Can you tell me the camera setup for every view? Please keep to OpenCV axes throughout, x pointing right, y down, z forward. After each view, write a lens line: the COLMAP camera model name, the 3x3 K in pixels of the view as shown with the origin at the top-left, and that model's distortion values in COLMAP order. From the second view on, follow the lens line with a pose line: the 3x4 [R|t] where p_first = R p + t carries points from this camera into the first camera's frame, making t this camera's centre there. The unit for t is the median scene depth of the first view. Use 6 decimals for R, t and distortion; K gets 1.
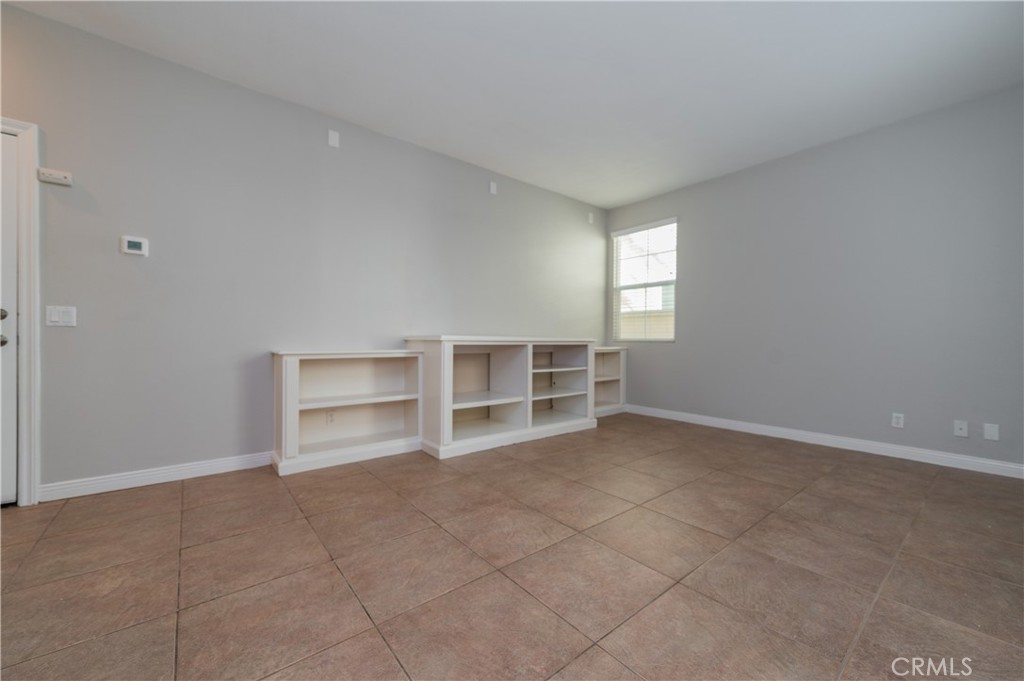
lens RADIAL K [[400.7, 0, 524.7], [0, 400.7, 343.9], [0, 0, 1]] dist [0.013618, -0.003235]
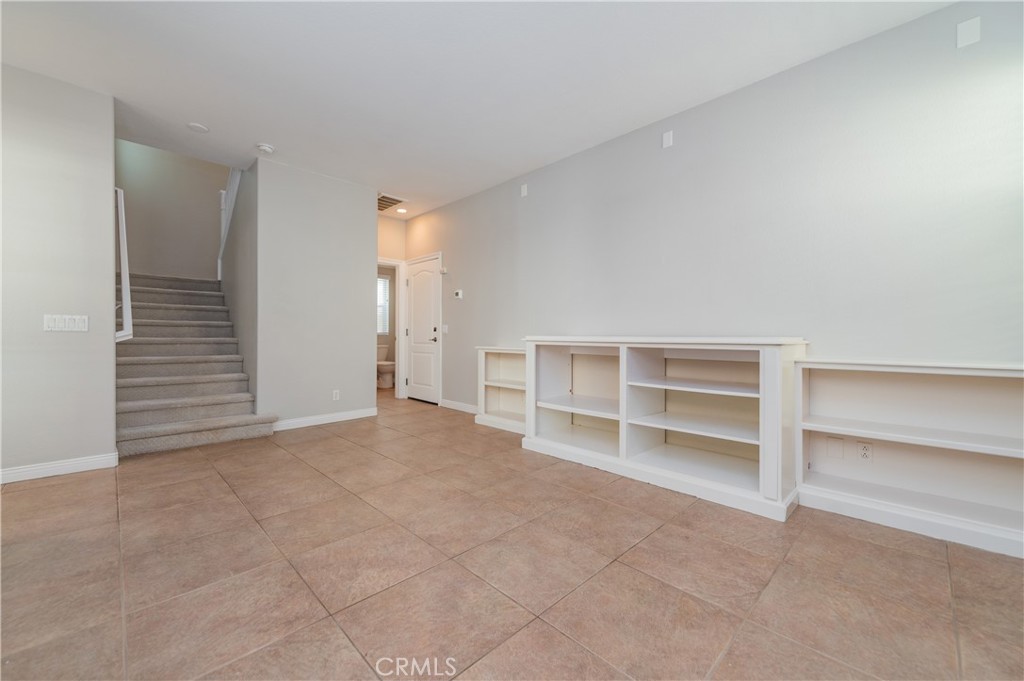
lens RADIAL K [[400.7, 0, 497.2], [0, 400.7, 338.8], [0, 0, 1]] dist [0.013618, -0.003235]
pose [[0.061132, -0.000215, -0.998130, 1.227252], [-0.013742, 0.999905, -0.001057, -0.014618], [0.998035, 0.013781, 0.061123, 1.187248]]
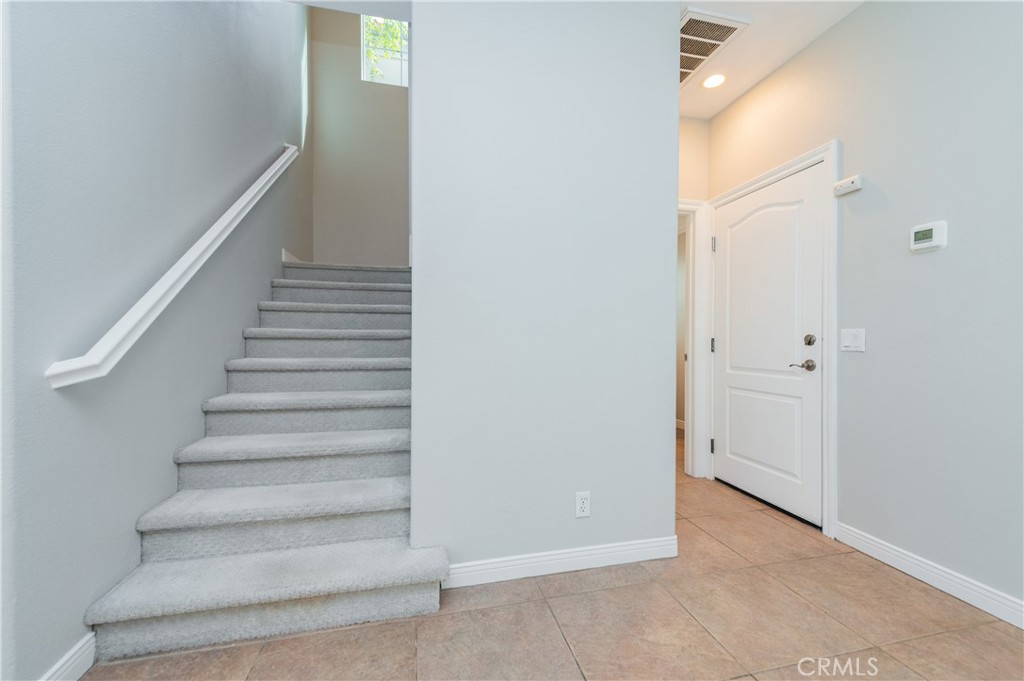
lens RADIAL K [[400.7, 0, 508.2], [0, 400.7, 341.5], [0, 0, 1]] dist [0.013618, -0.003235]
pose [[-0.454190, -0.006024, -0.890885, -0.016274], [-0.013413, 0.999910, 0.000078, -0.056148], [0.890804, 0.011985, -0.454229, 0.745141]]
